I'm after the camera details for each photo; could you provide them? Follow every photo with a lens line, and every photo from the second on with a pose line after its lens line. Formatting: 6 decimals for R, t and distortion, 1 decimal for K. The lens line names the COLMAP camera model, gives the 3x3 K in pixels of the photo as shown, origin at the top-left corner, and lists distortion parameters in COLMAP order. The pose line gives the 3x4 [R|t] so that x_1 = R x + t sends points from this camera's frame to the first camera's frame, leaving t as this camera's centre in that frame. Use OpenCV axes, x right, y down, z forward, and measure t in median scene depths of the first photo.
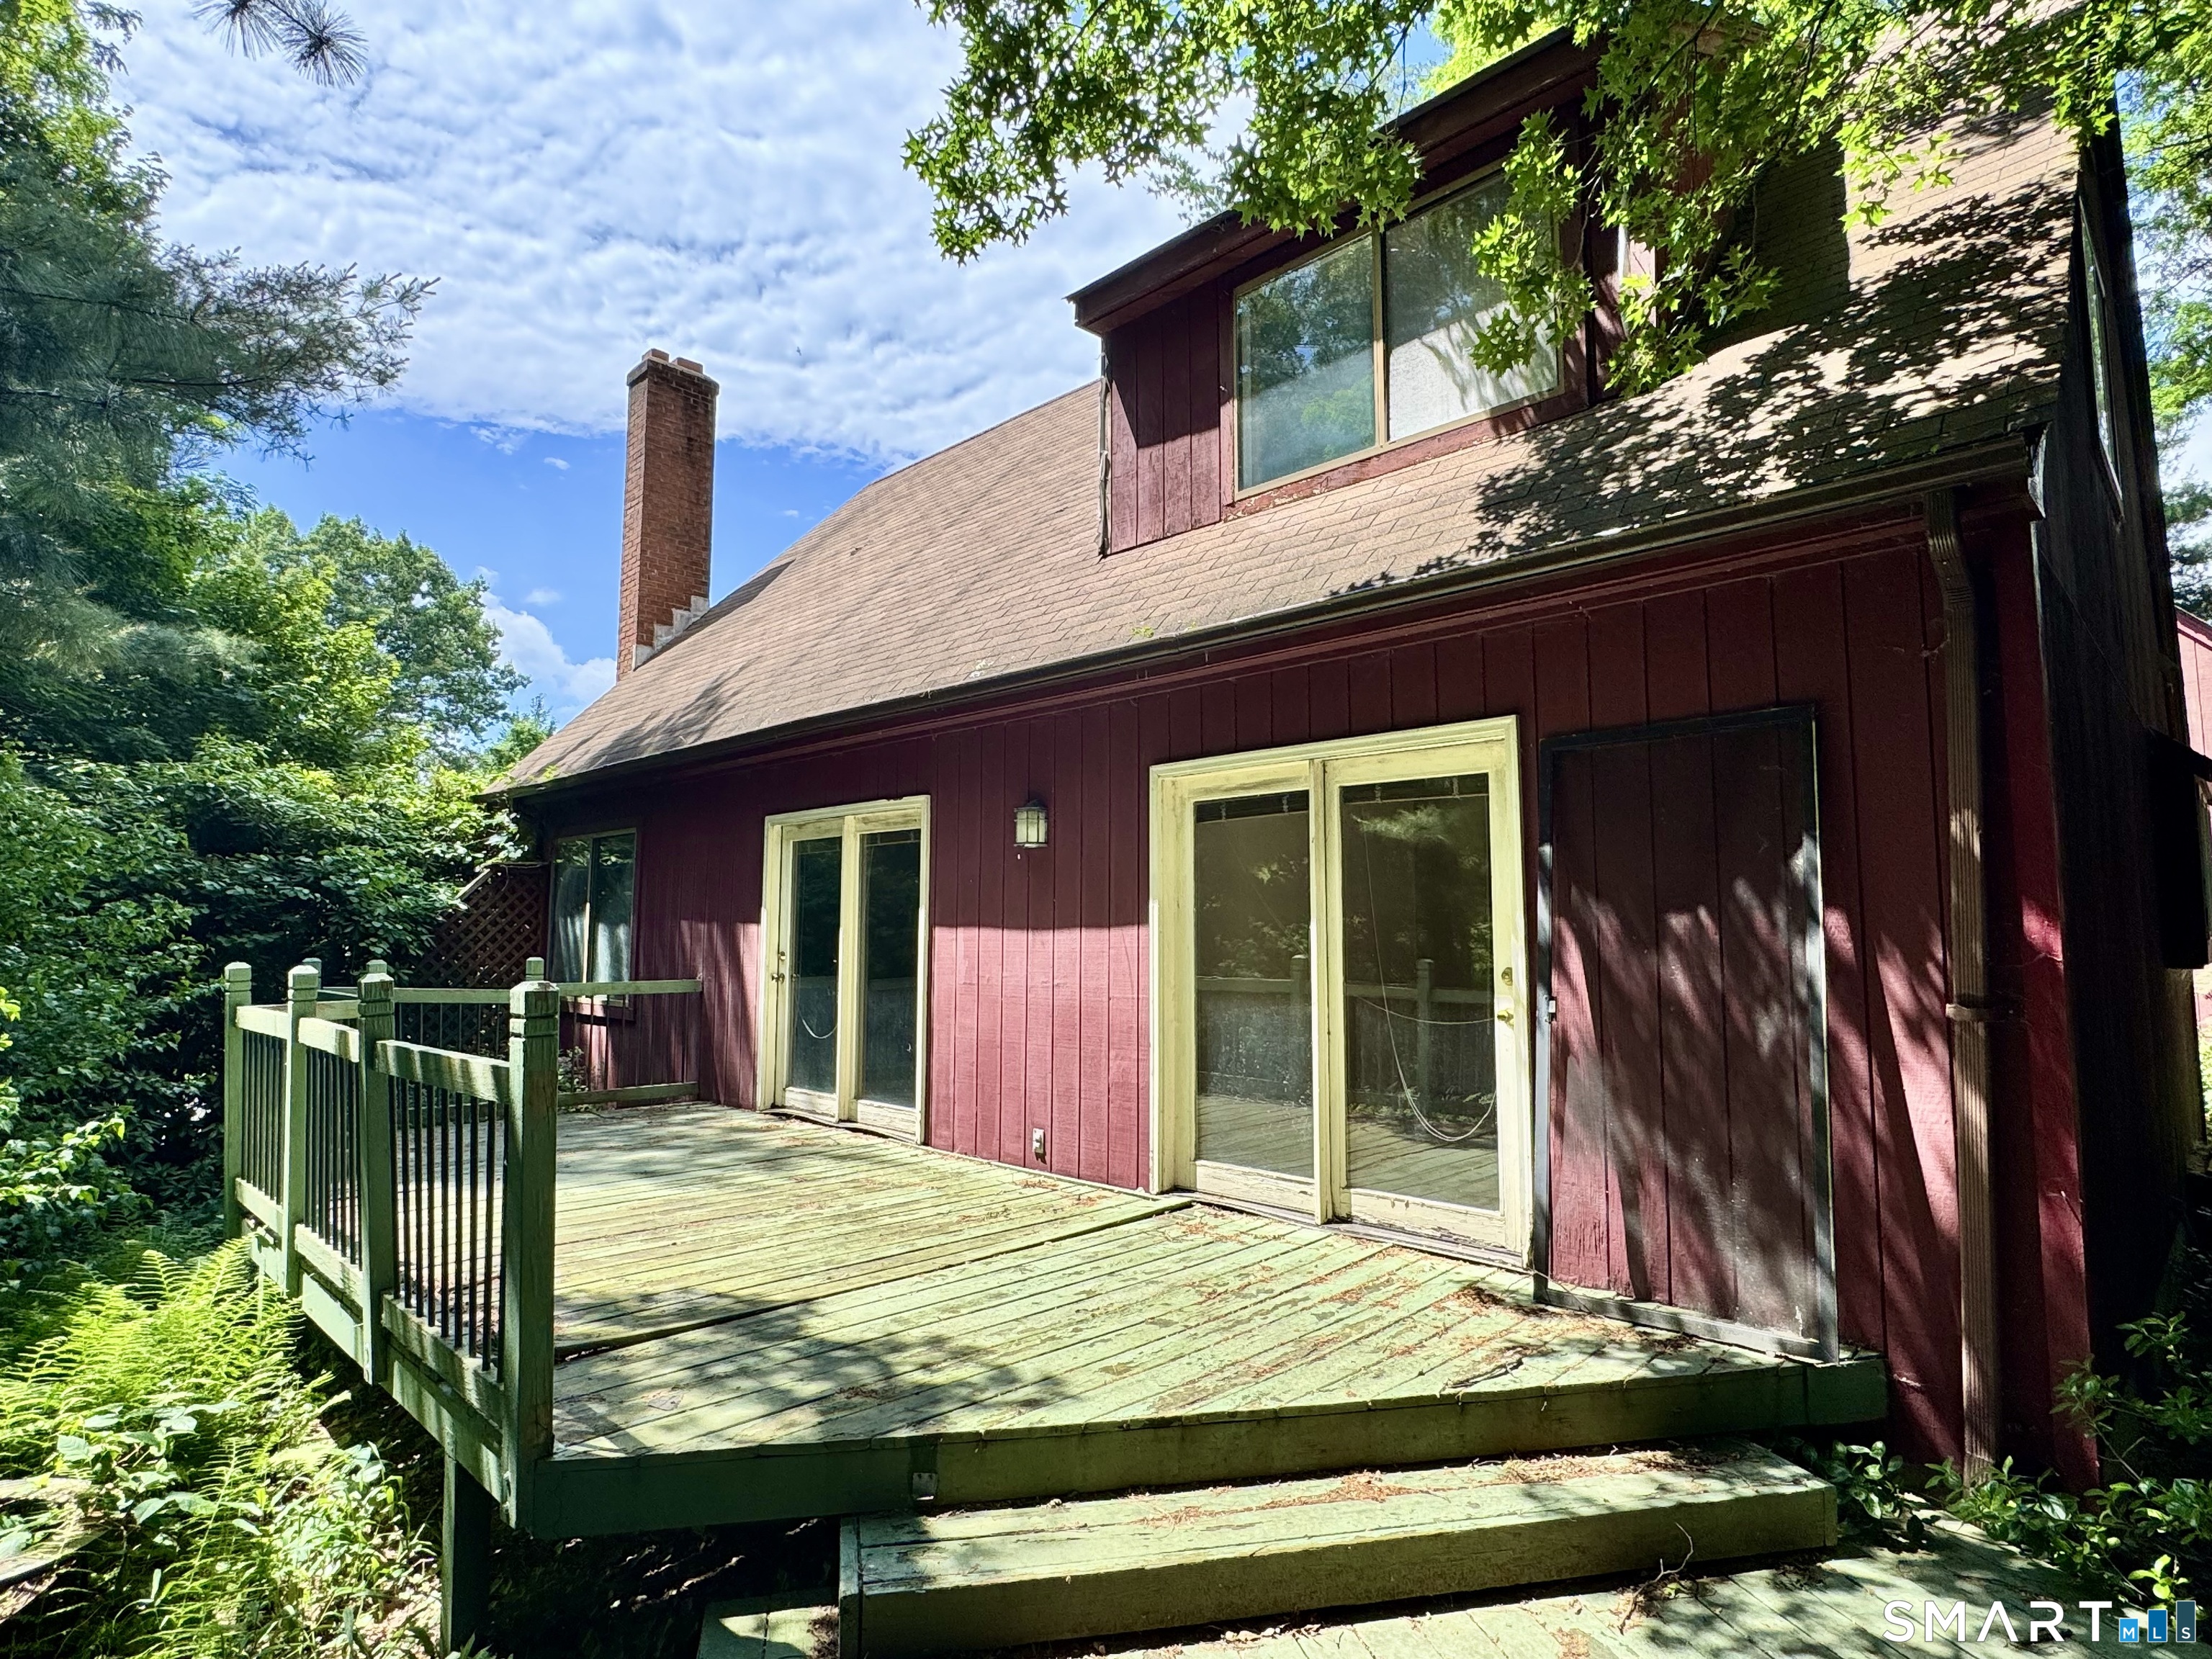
lens RADIAL K [[1172.4, 0, 1096.2], [0, 1172.4, 830.0], [0, 0, 1]] dist [-0.002268, 0.001691]
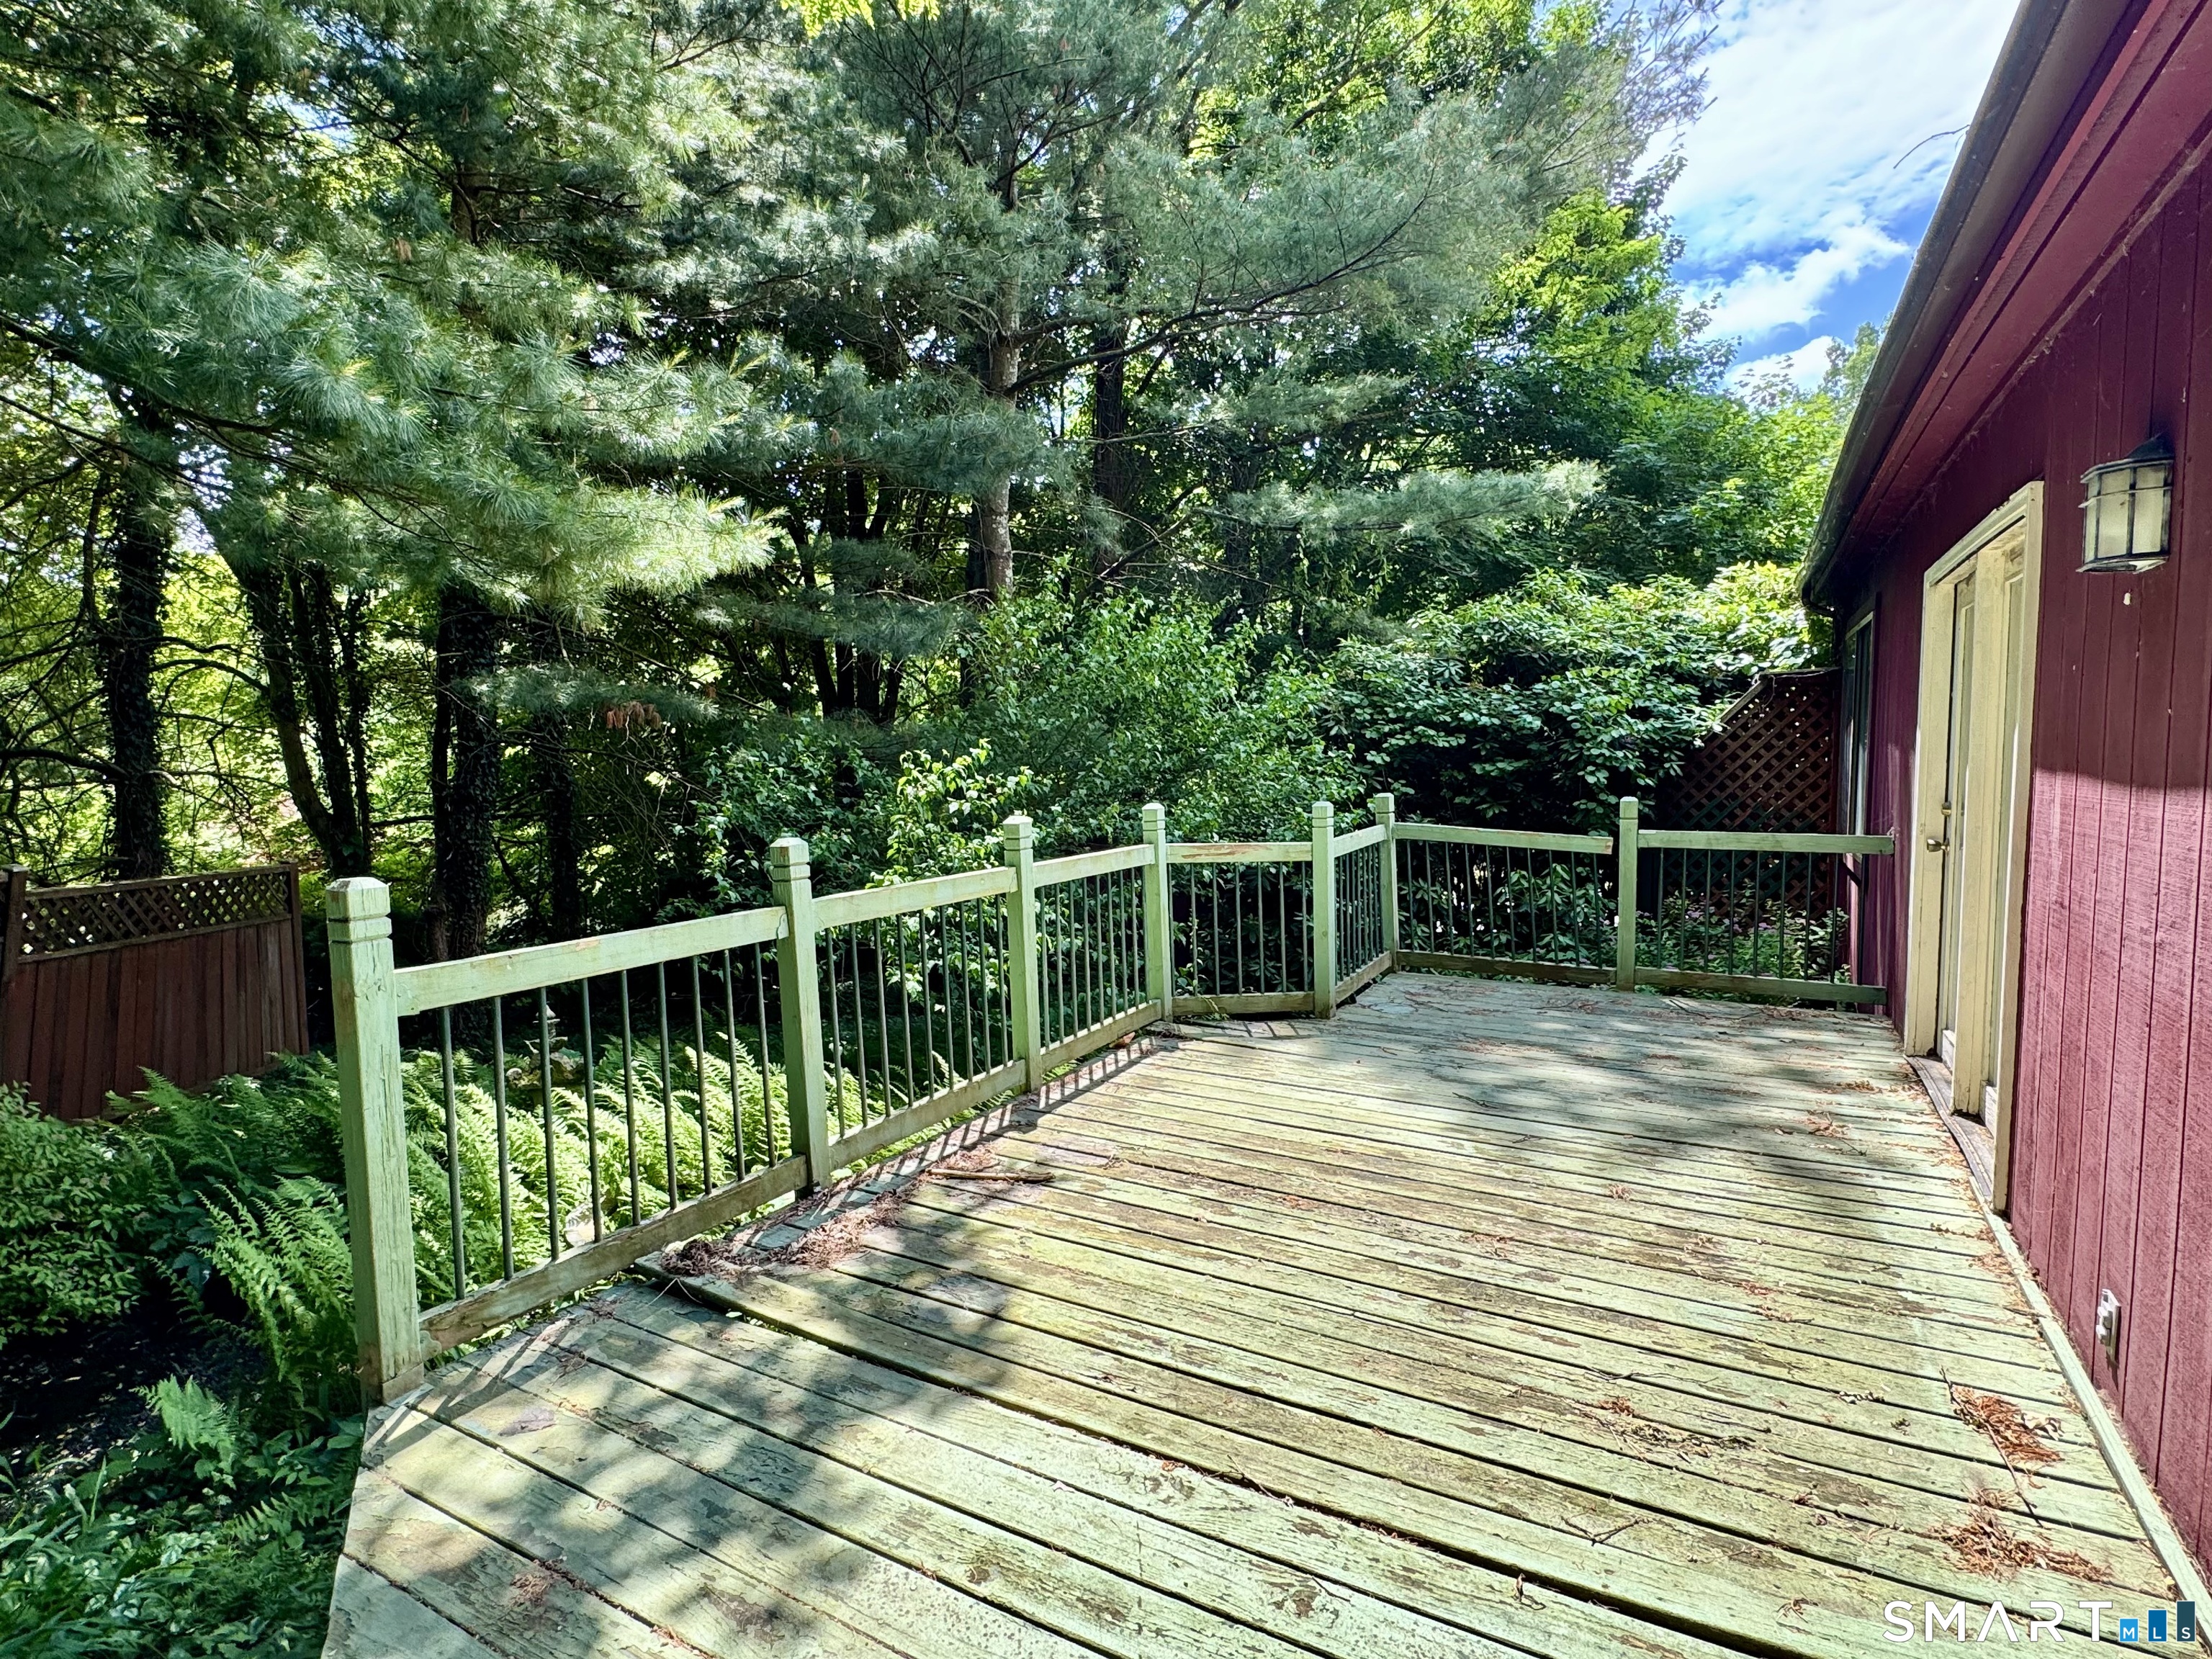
lens RADIAL K [[1120.9, 0, 1109.6], [0, 1120.9, 831.8], [0, 0, 1]] dist [-0.002114, -0.000781]
pose [[0.262321, 0.066799, -0.962666, 0.135088], [0.096466, 0.990789, 0.095037, 0.020568], [0.960147, -0.117795, 0.253461, 0.379117]]
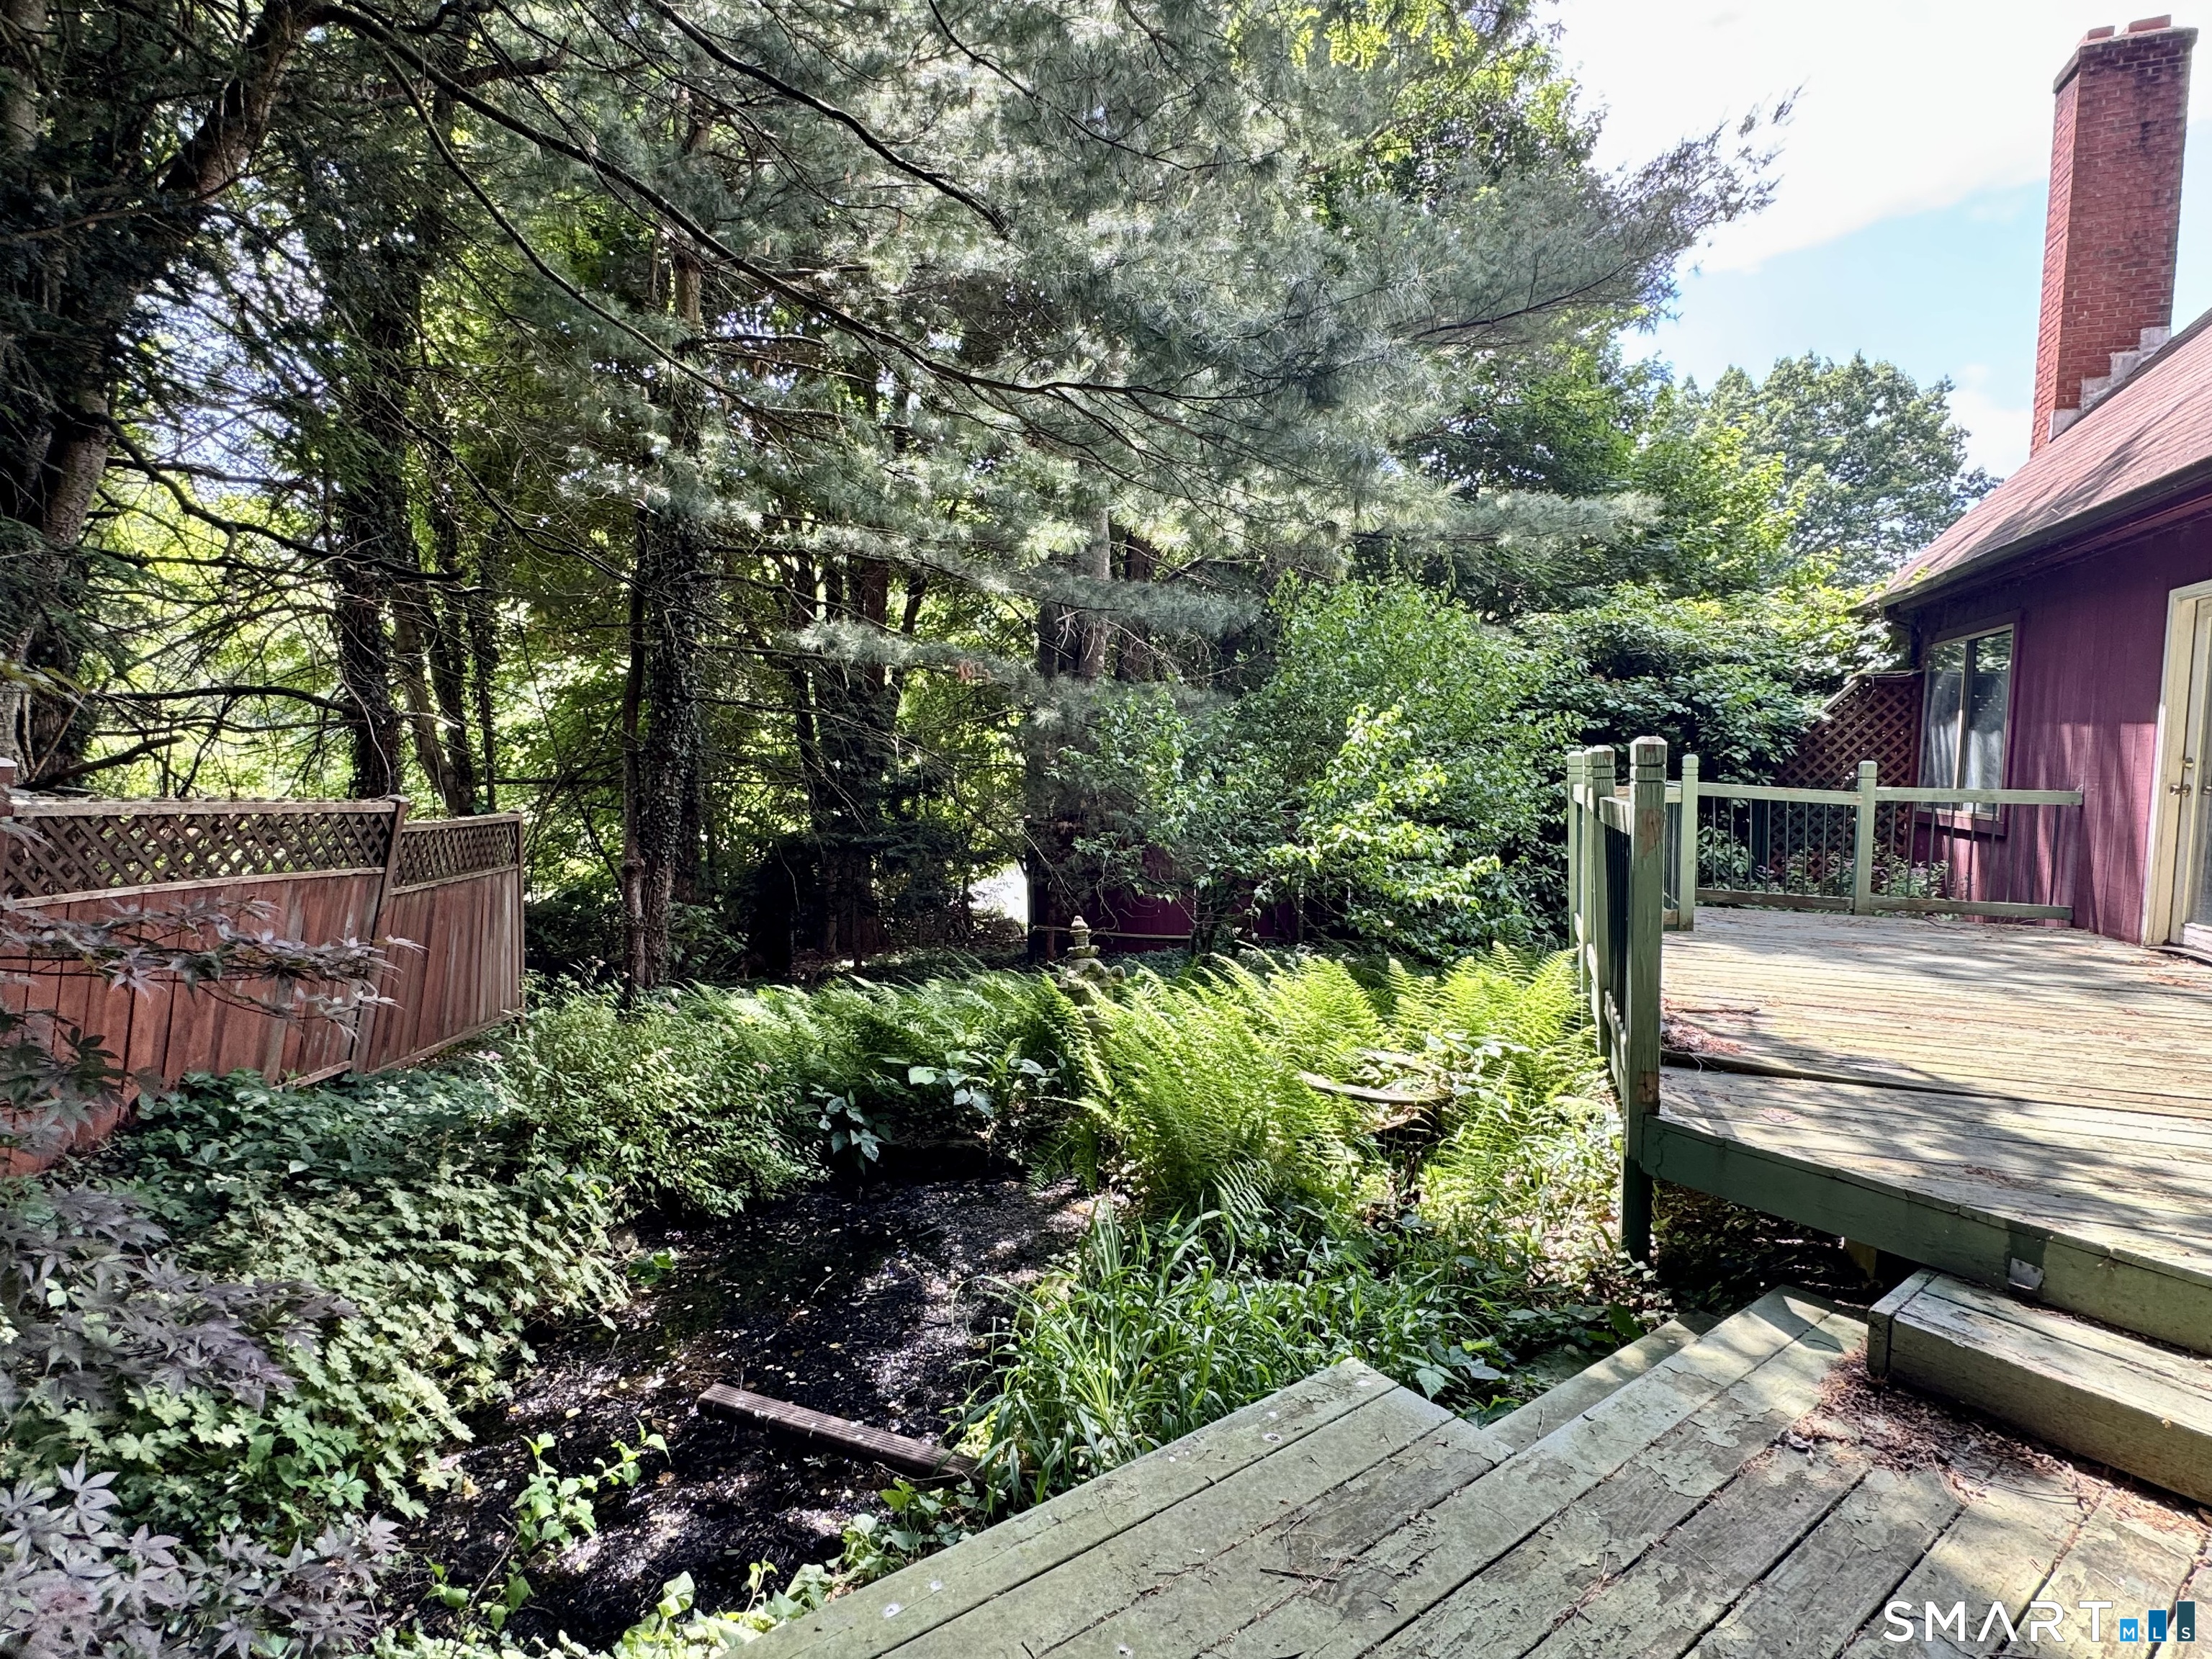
lens RADIAL K [[1120.9, 0, 1109.6], [0, 1120.9, 831.8], [0, 0, 1]] dist [-0.002114, -0.000781]
pose [[0.426987, 0.065677, -0.901869, 0.093020], [0.068873, 0.992100, 0.104856, 0.018812], [0.901631, -0.106886, 0.419090, 0.001675]]
